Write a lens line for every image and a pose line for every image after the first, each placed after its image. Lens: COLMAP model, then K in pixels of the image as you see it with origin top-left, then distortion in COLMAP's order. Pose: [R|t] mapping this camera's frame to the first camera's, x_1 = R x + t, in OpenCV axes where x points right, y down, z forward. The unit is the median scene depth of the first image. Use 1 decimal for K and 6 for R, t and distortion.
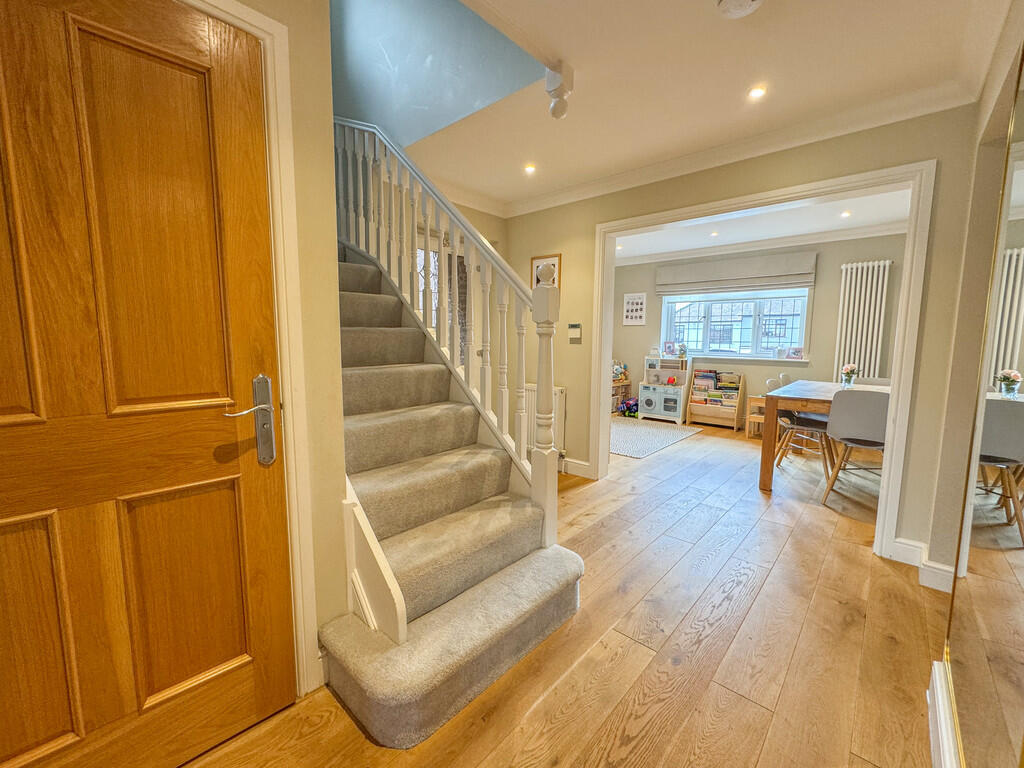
lens RADIAL K [[419.7, 0, 503.0], [0, 419.7, 383.0], [0, 0, 1]] dist [-0.004144, -0.000270]
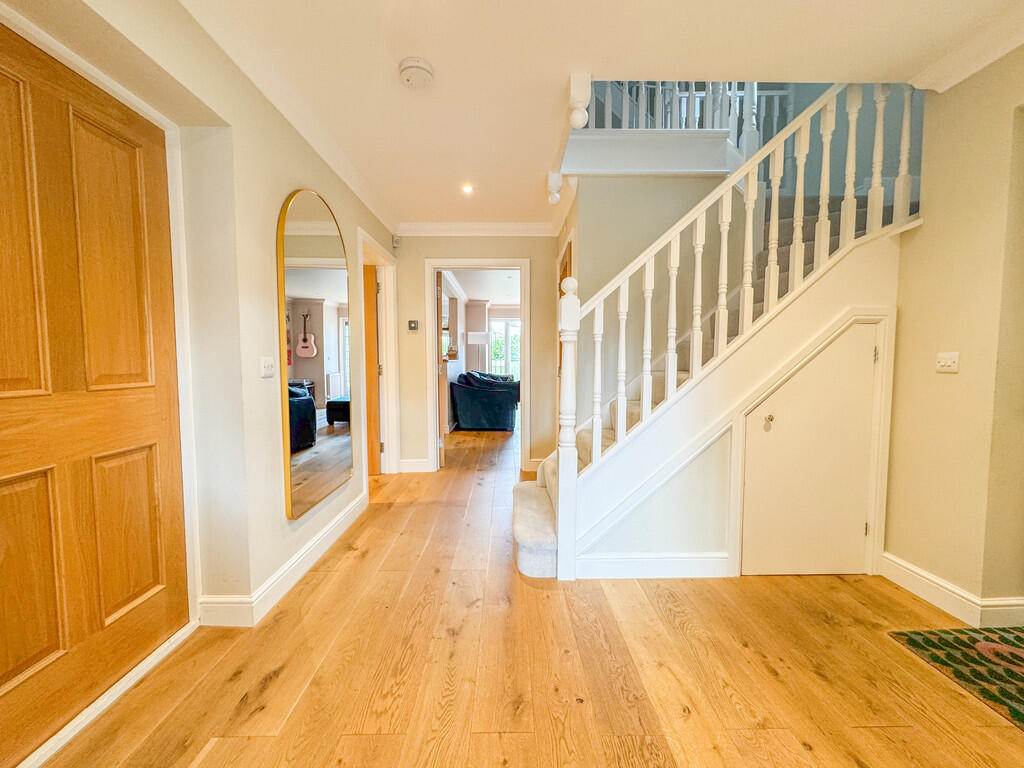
lens RADIAL K [[419.7, 0, 503.0], [0, 419.7, 383.0], [0, 0, 1]] dist [-0.004144, -0.000270]
pose [[-0.731021, 0.041950, -0.681064, 0.909962], [-0.075759, 0.986948, 0.142106, -0.129198], [0.678136, 0.155479, -0.718302, 1.584657]]
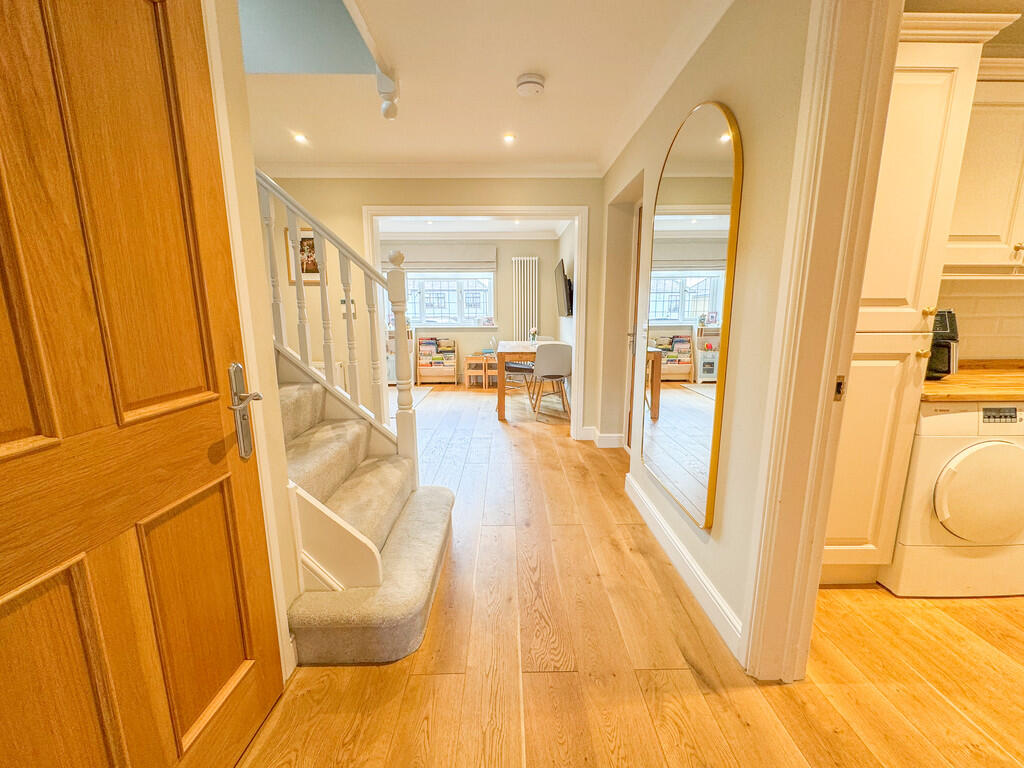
lens RADIAL K [[419.7, 0, 503.0], [0, 419.7, 383.0], [0, 0, 1]] dist [-0.004144, -0.000270]
pose [[0.728211, -0.128657, 0.673169, -0.490726], [0.083608, 0.991562, 0.099066, -0.011453], [-0.680234, -0.015859, 0.732823, -0.049233]]
